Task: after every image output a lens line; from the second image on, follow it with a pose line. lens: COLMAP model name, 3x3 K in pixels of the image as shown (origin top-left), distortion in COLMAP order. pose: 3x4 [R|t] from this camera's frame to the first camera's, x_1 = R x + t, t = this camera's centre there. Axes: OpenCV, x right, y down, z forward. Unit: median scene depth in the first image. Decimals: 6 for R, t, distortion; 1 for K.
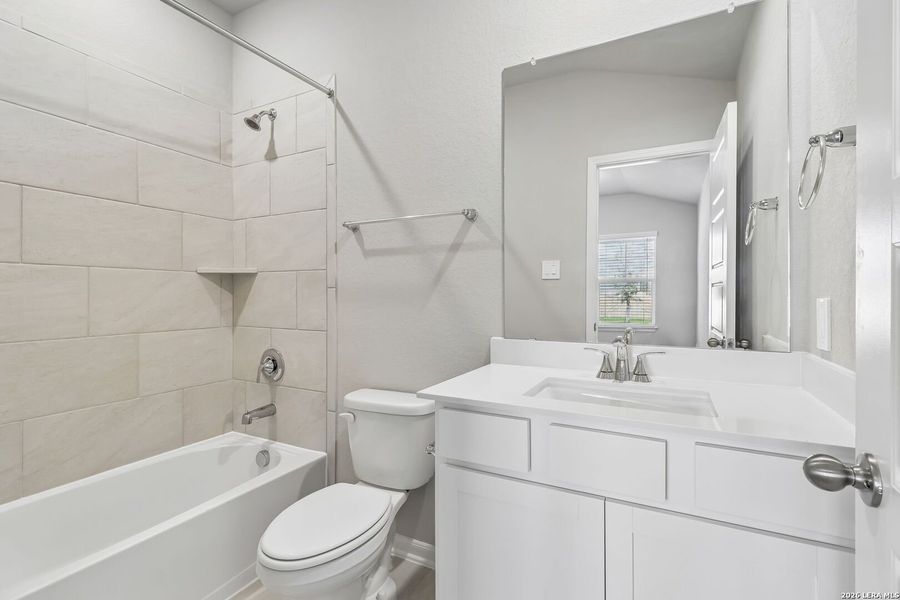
lens RADIAL K [[413.4, 0, 453.6], [0, 413.4, 298.1], [0, 0, 1]] dist [0.001222, 0.000594]
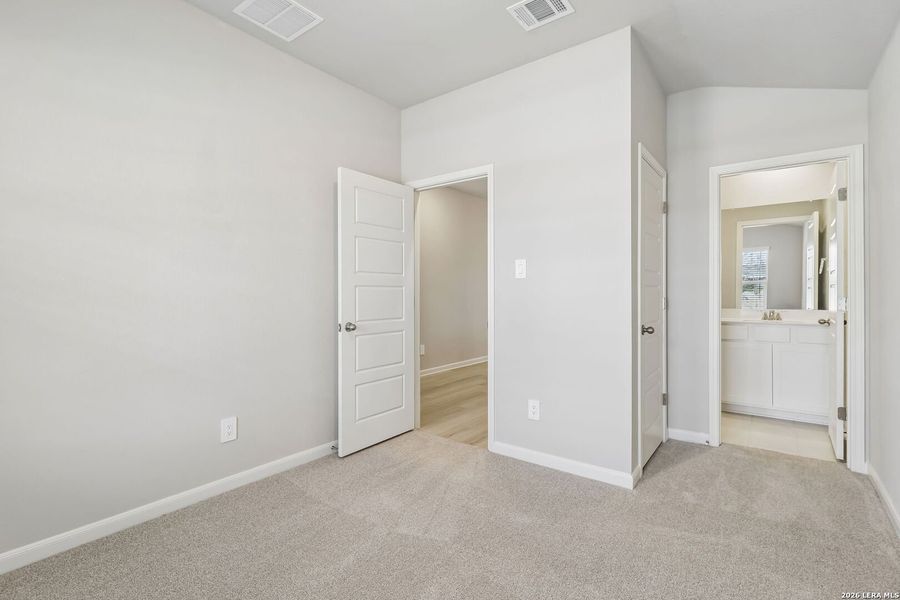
lens RADIAL K [[413.4, 0, 449.9], [0, 413.4, 296.6], [0, 0, 1]] dist [0.001222, 0.000594]
pose [[0.983302, -0.008262, -0.181796, -0.931861], [0.006894, 0.999943, -0.008157, 0.014262], [0.181853, 0.006767, 0.983303, -1.667185]]
